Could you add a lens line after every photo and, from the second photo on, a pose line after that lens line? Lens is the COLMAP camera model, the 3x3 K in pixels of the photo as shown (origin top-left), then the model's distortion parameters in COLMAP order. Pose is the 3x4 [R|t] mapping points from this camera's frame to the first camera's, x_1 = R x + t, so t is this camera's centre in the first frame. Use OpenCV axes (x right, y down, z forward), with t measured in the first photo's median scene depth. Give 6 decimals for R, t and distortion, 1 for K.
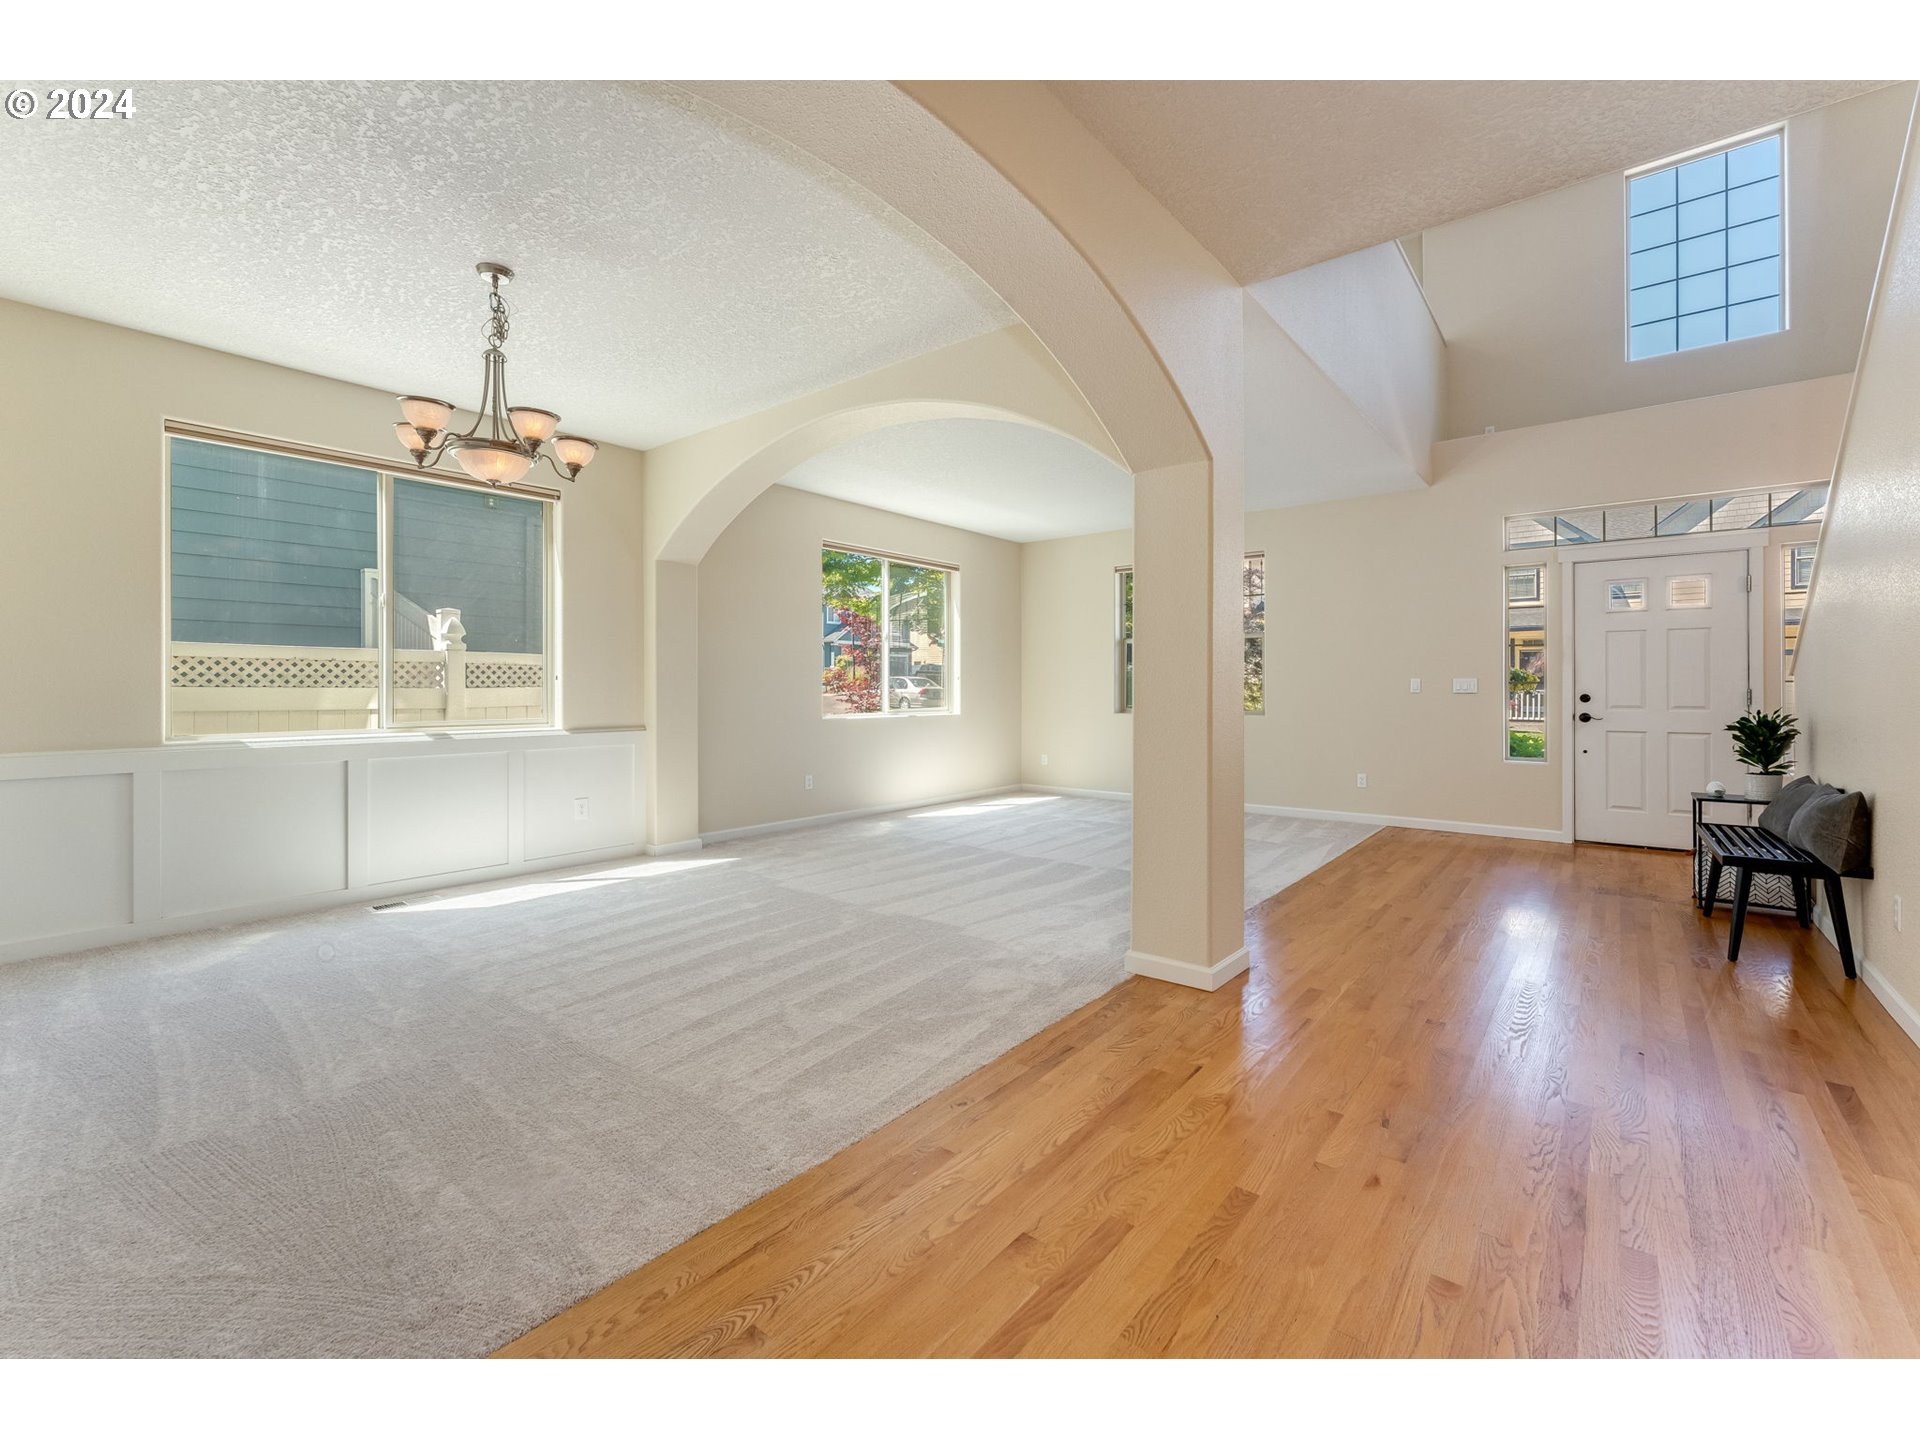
lens RADIAL K [[823.4, 0, 957.5], [0, 823.4, 689.4], [0, 0, 1]] dist [-0.001694, -0.000130]
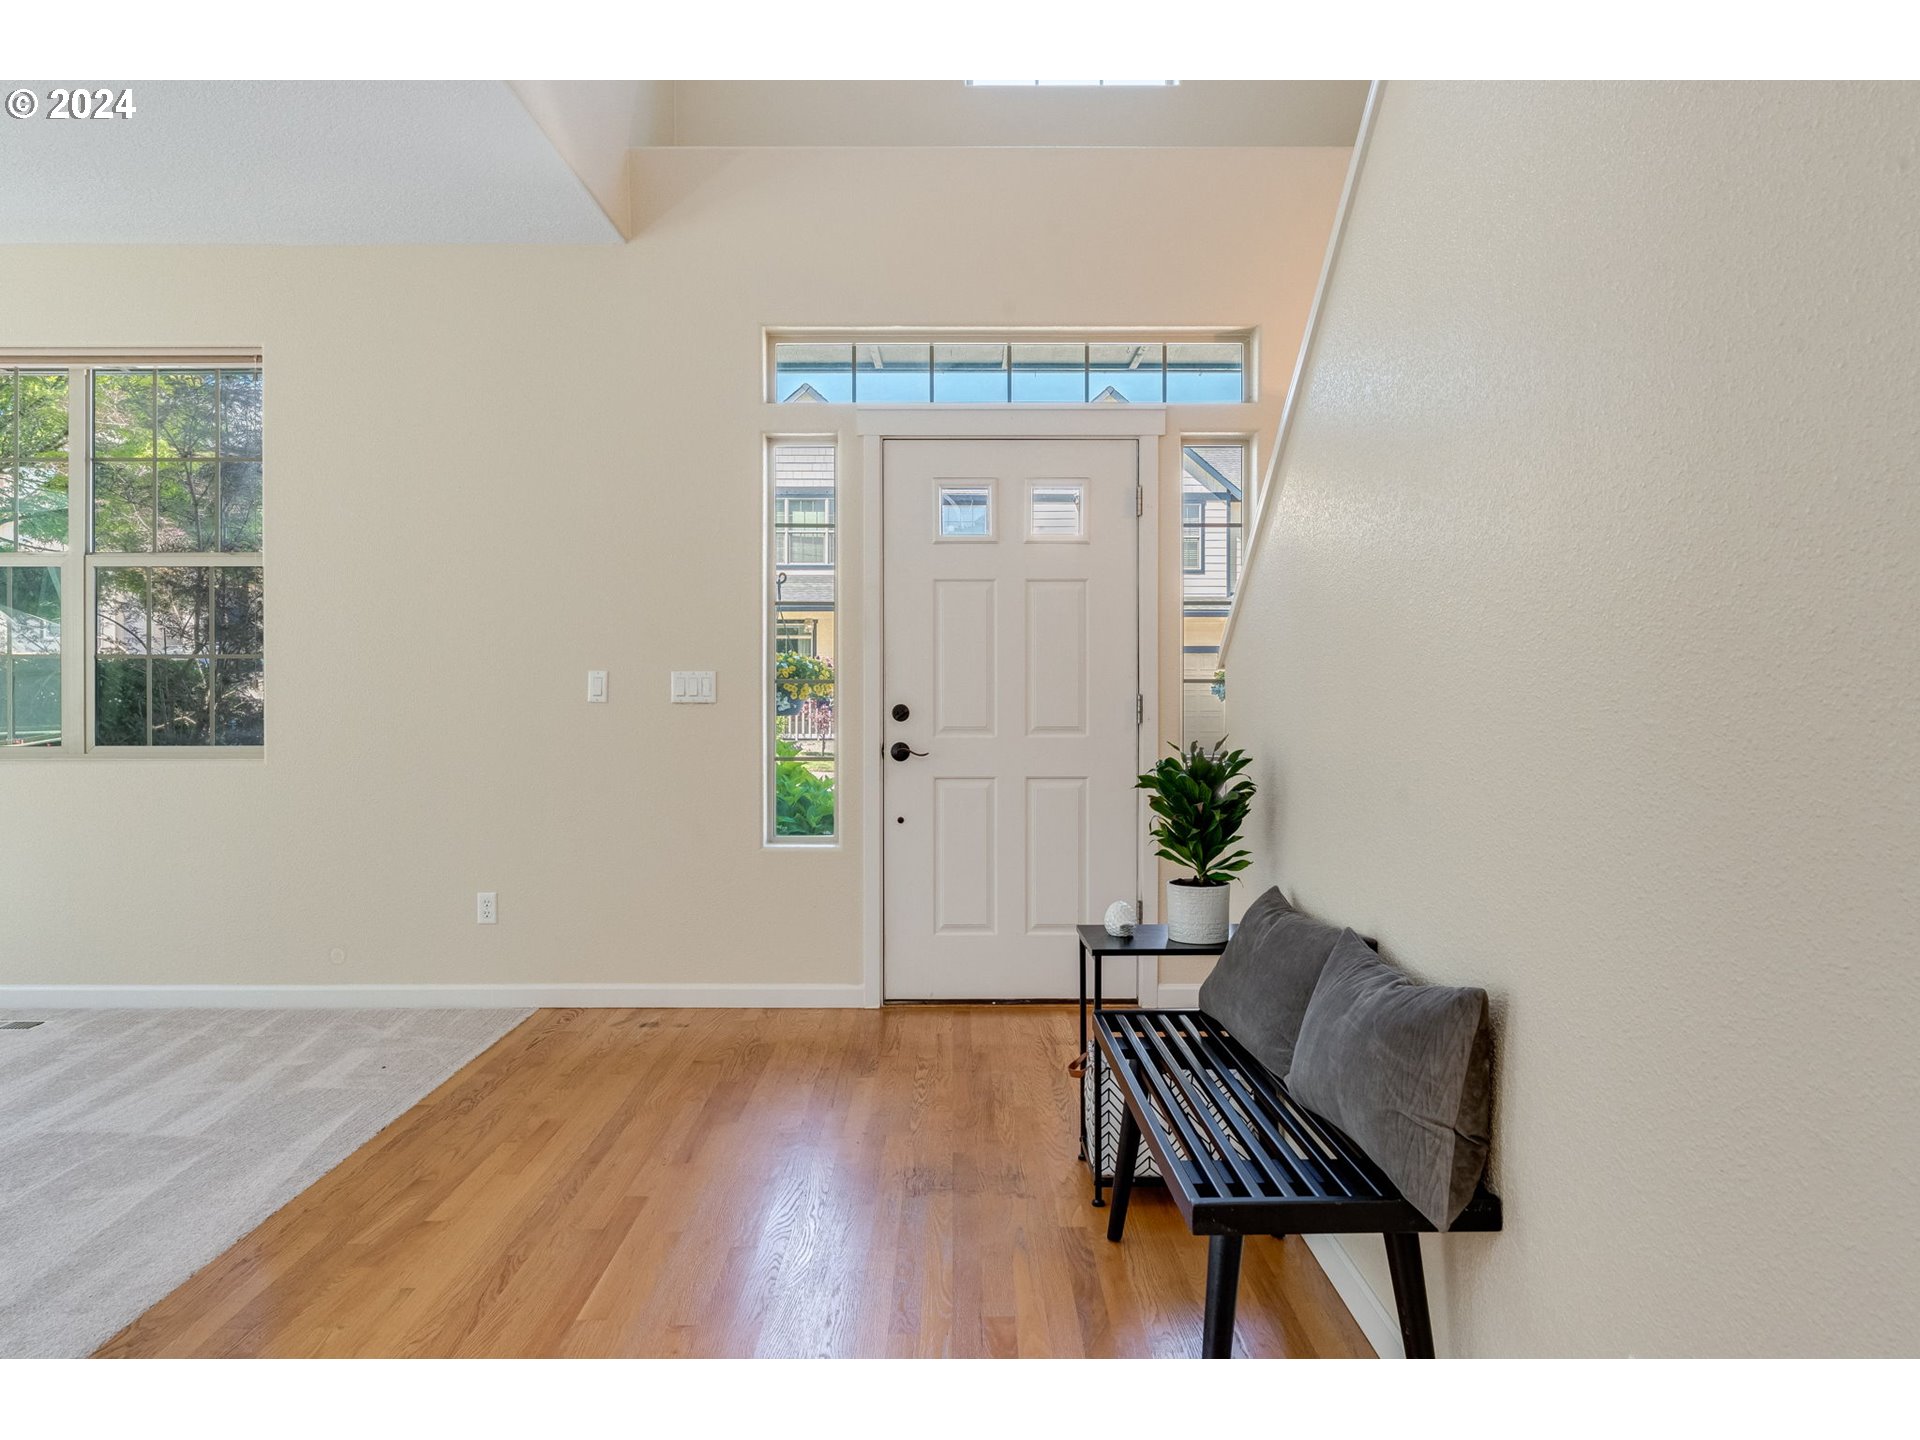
lens RADIAL K [[780.8, 0, 949.1], [0, 780.8, 694.6], [0, 0, 1]] dist [-0.000118, -0.000194]
pose [[0.790418, 0.002053, 0.612564, 0.597010], [-0.001118, 0.999998, -0.001910, 0.000393], [-0.612566, 0.000825, 0.790419, 0.731029]]
